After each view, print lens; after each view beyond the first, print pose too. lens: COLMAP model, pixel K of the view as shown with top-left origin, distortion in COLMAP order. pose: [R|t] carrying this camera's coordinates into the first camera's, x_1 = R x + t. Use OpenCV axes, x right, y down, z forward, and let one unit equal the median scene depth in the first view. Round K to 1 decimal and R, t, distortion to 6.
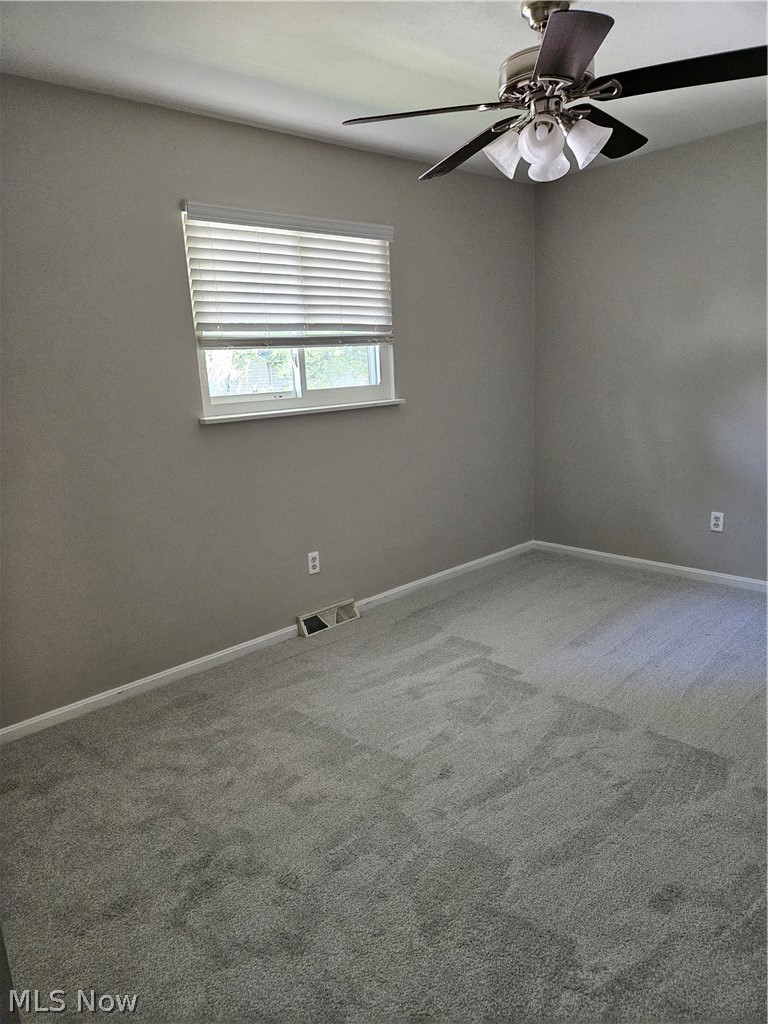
lens RADIAL K [[697.4, 0, 370.7], [0, 697.4, 512.5], [0, 0, 1]] dist [0.044440, -0.006221]
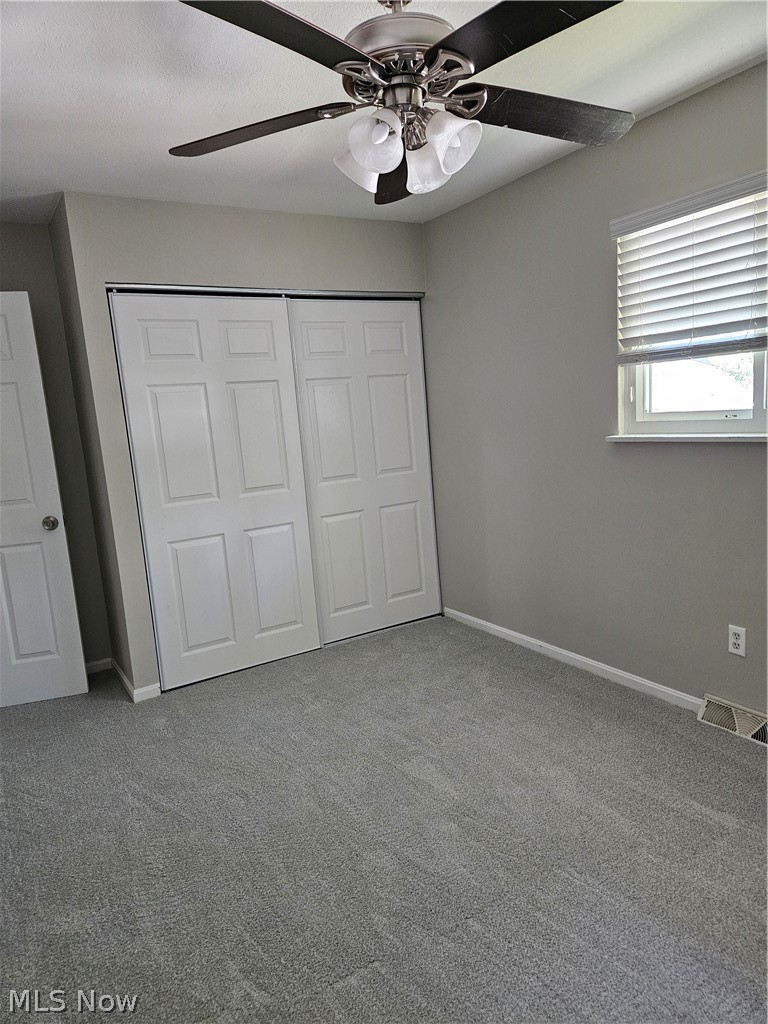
lens RADIAL K [[675.3, 0, 407.3], [0, 675.3, 516.7], [0, 0, 1]] dist [-0.000747, -0.002444]
pose [[-0.178056, 0.217750, -0.959625, 0.703995], [-0.127482, 0.961886, 0.241917, -0.201383], [0.975728, 0.165410, -0.143511, 0.803920]]
